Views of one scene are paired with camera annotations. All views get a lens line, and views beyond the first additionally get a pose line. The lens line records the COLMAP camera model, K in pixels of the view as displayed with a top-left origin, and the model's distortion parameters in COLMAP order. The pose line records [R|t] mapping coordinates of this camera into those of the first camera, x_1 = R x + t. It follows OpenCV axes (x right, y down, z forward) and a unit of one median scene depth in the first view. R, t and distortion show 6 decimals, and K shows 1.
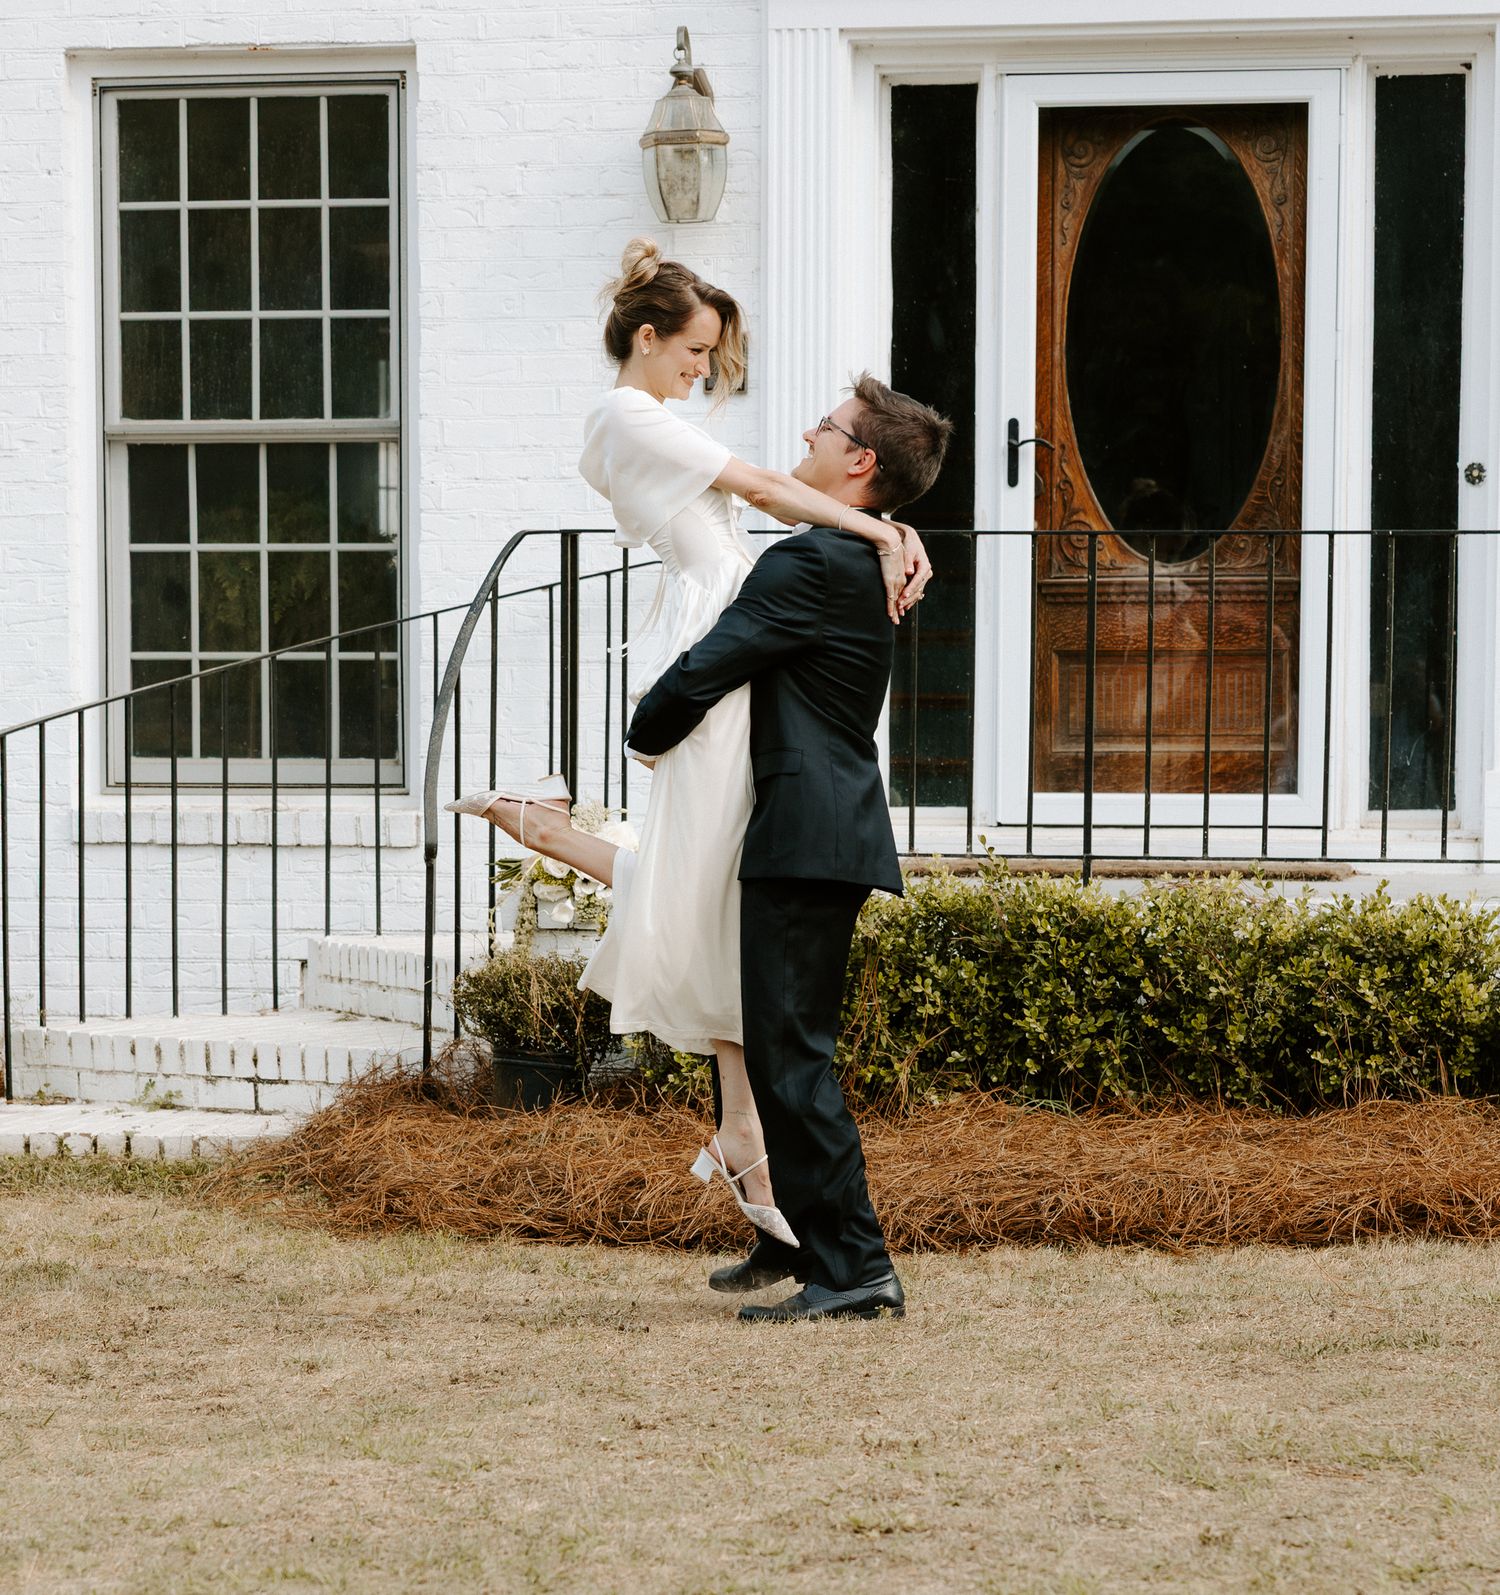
lens RADIAL K [[5009.1, 0, 777.7], [0, 5009.1, 1067.7], [0, 0, 1]] dist [0.098645, 0.000000]
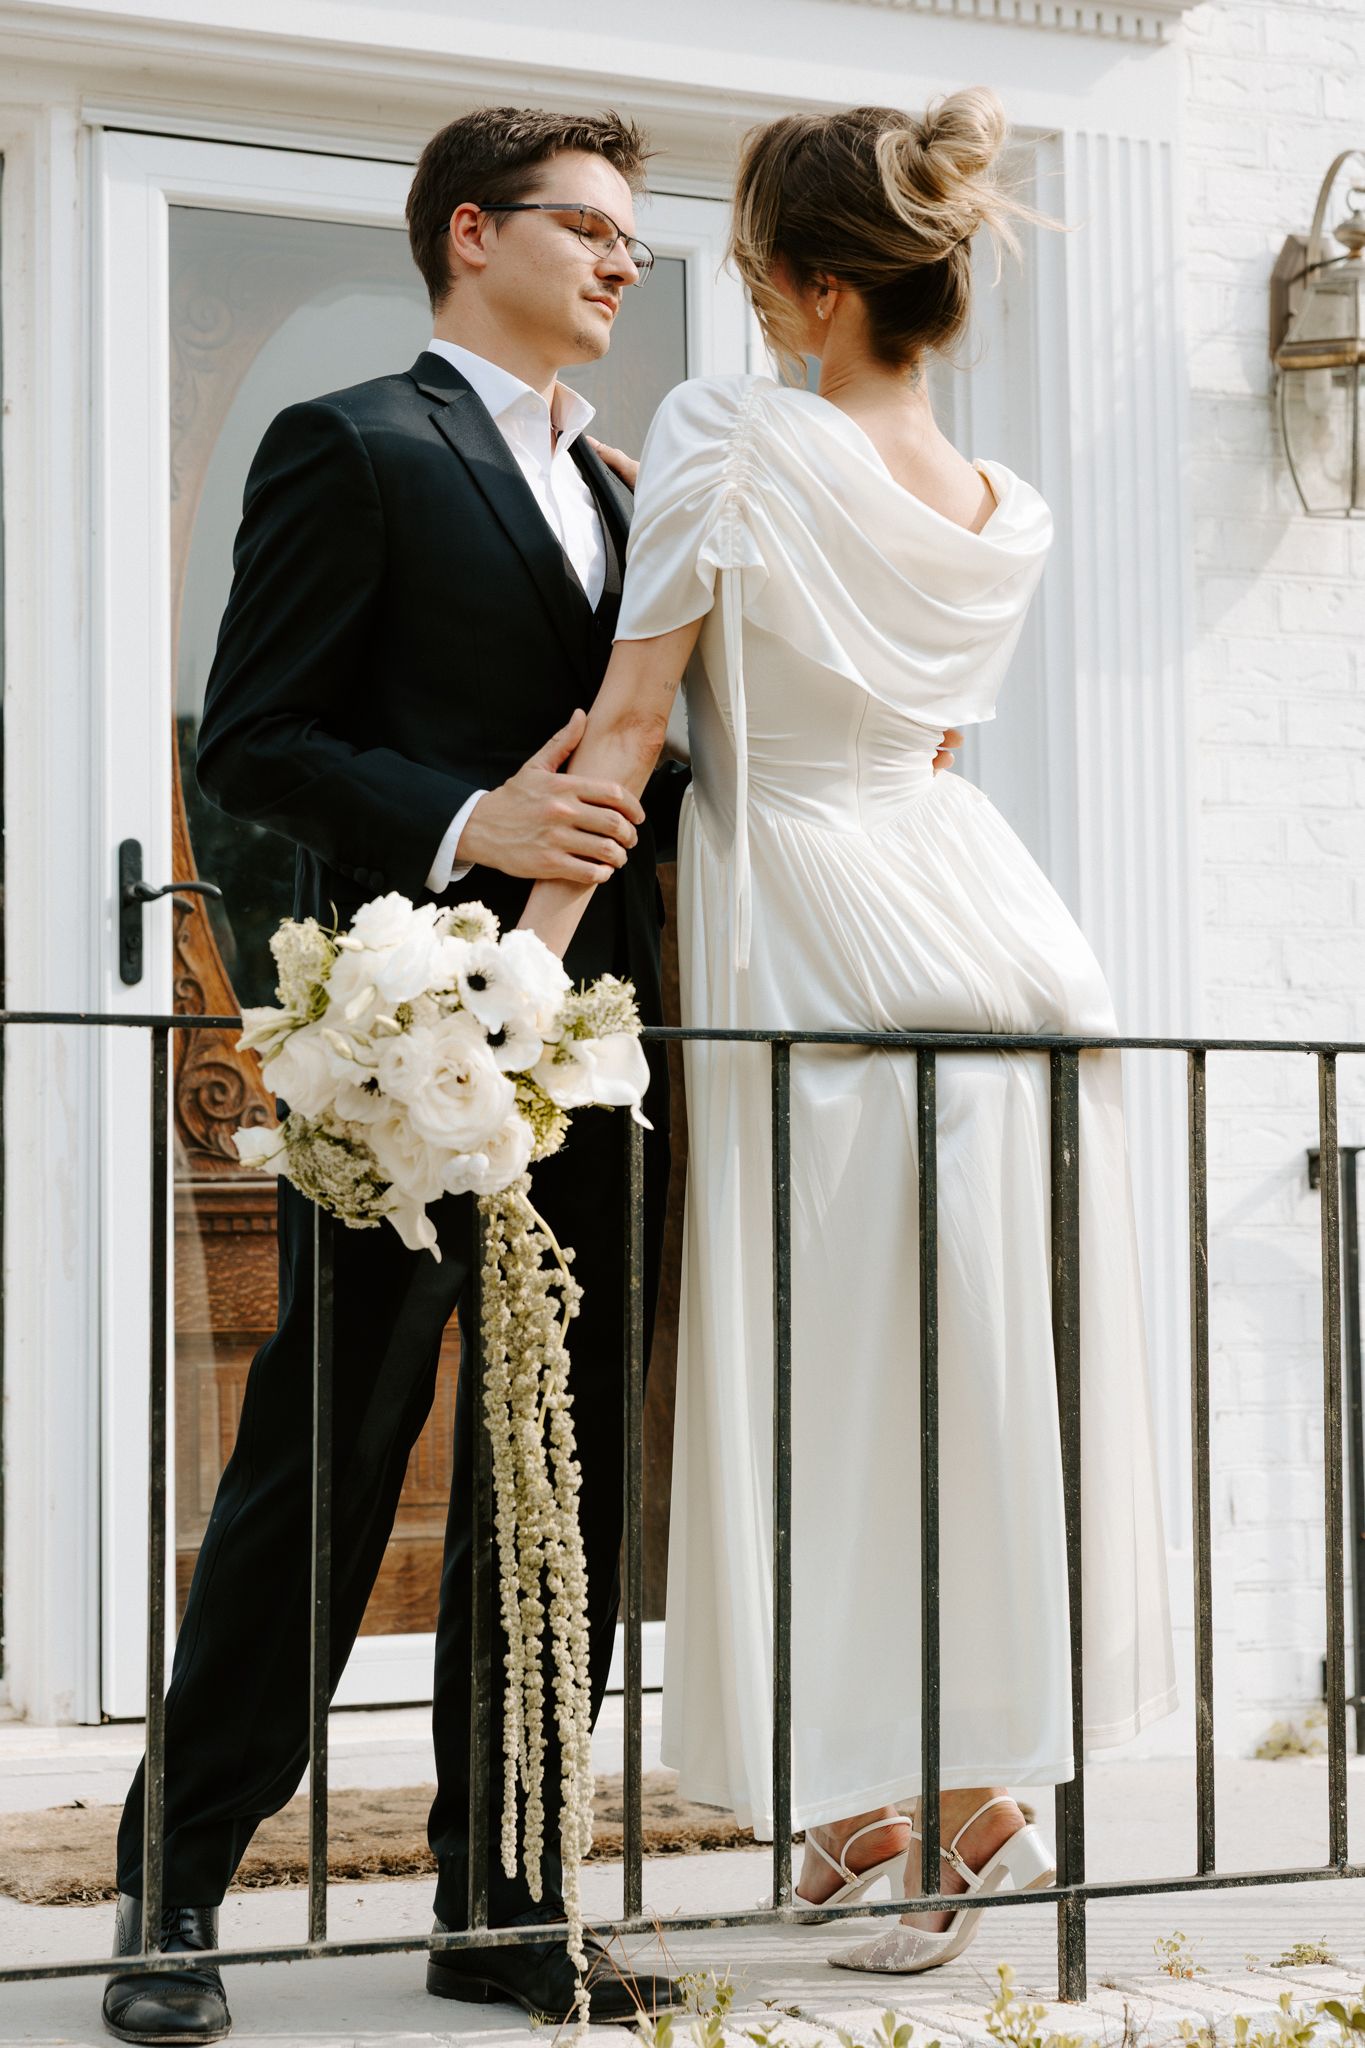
lens RADIAL K [[3920.5, 0, 711.6], [0, 3920.5, 986.1], [0, 0, 1]] dist [0.032235, 0.000000]
pose [[0.825502, 0.033558, 0.563401, -0.112823], [0.057395, 0.988064, -0.142949, -0.060363], [-0.561474, 0.150341, 0.813723, 0.671266]]
